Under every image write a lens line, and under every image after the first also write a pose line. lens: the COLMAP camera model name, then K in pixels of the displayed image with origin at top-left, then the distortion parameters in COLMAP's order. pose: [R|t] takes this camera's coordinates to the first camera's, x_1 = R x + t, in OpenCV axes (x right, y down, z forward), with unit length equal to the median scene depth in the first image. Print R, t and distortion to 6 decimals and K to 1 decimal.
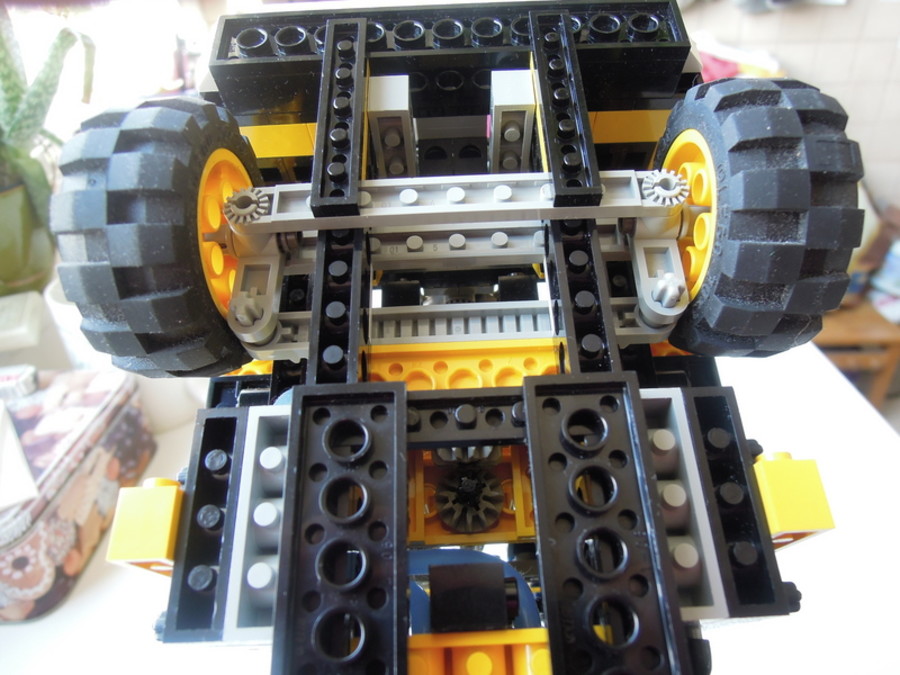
lens RADIAL K [[630.2, 0, 452.4], [0, 630.2, 340.3], [0, 0, 1]] dist [-0.030405, -0.002034]
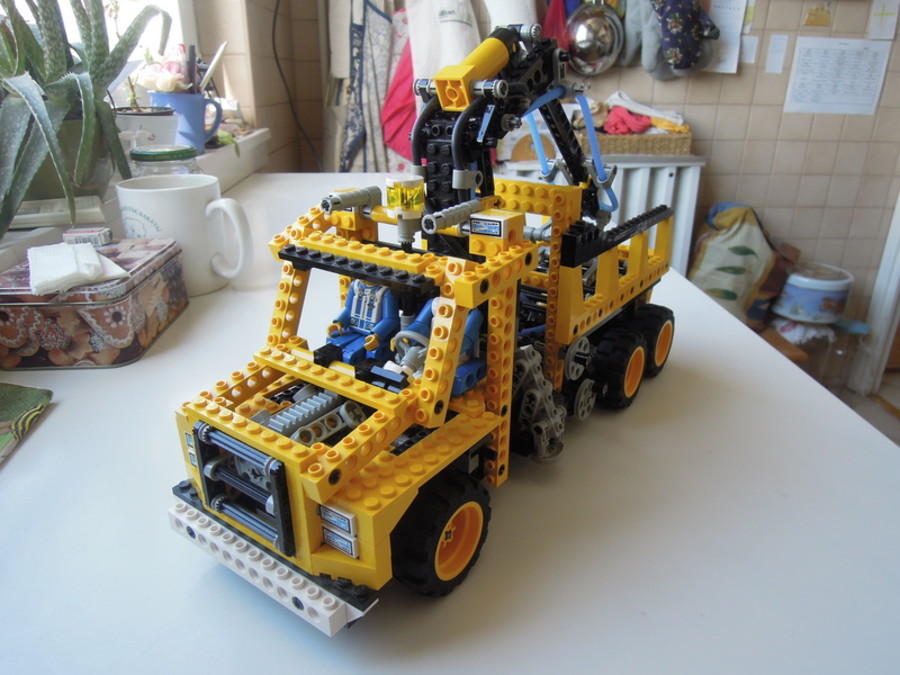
lens RADIAL K [[630.2, 0, 452.4], [0, 630.2, 340.3], [0, 0, 1]] dist [-0.030405, -0.002034]
pose [[0.997143, 0.019968, 0.072847, 0.003098], [-0.011735, 0.993667, -0.111748, 0.413884], [-0.074617, 0.110574, 0.991063, -0.400516]]
